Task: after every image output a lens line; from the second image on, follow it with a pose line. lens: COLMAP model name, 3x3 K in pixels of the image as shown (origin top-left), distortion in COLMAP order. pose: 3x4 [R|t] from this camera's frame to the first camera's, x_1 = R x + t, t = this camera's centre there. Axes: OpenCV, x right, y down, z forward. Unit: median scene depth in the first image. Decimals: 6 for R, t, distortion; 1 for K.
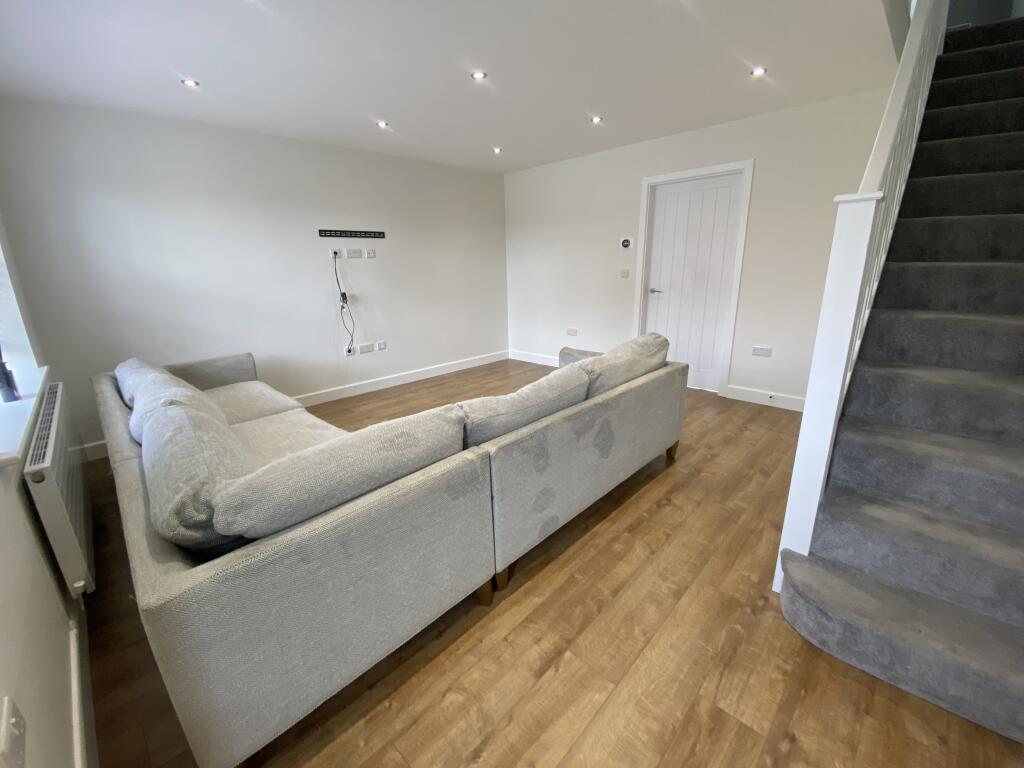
lens RADIAL K [[408.1, 0, 512.0], [0, 408.1, 384.0], [0, 0, 1]] dist [0.001040, -0.014538]
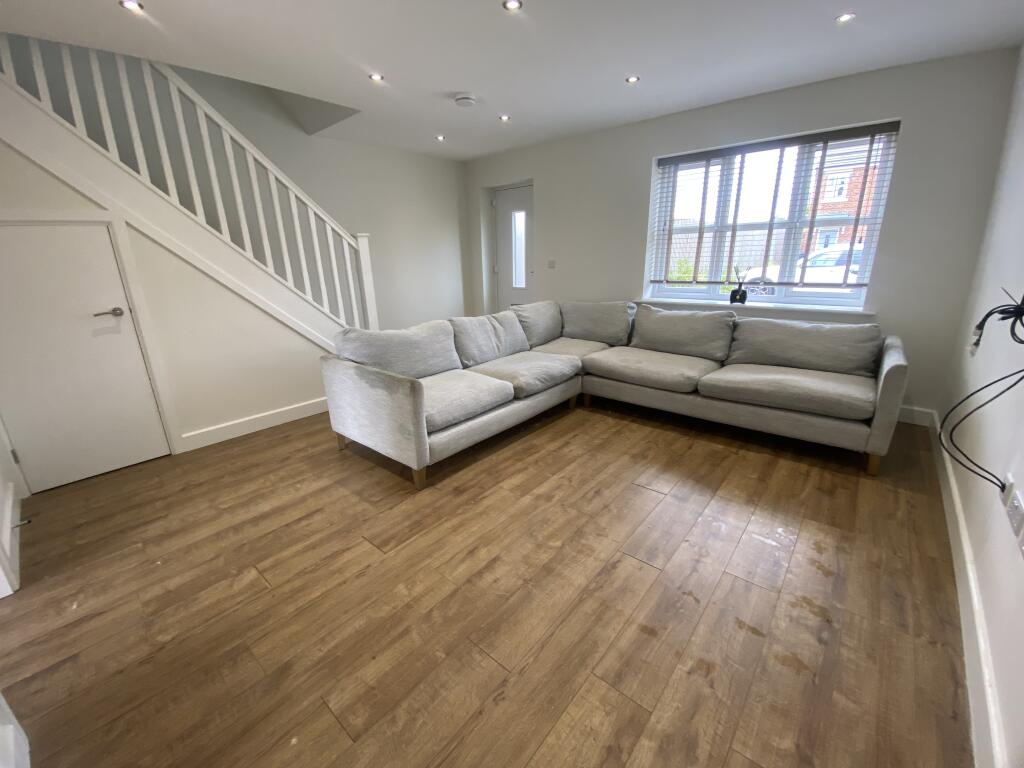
lens RADIAL K [[408.1, 0, 512.0], [0, 408.1, 384.0], [0, 0, 1]] dist [0.001040, -0.014538]
pose [[-0.996286, 0.071156, -0.048480, 0.033446], [0.032531, 0.832401, 0.553217, -0.410632], [0.079719, 0.549586, -0.831625, 1.519460]]
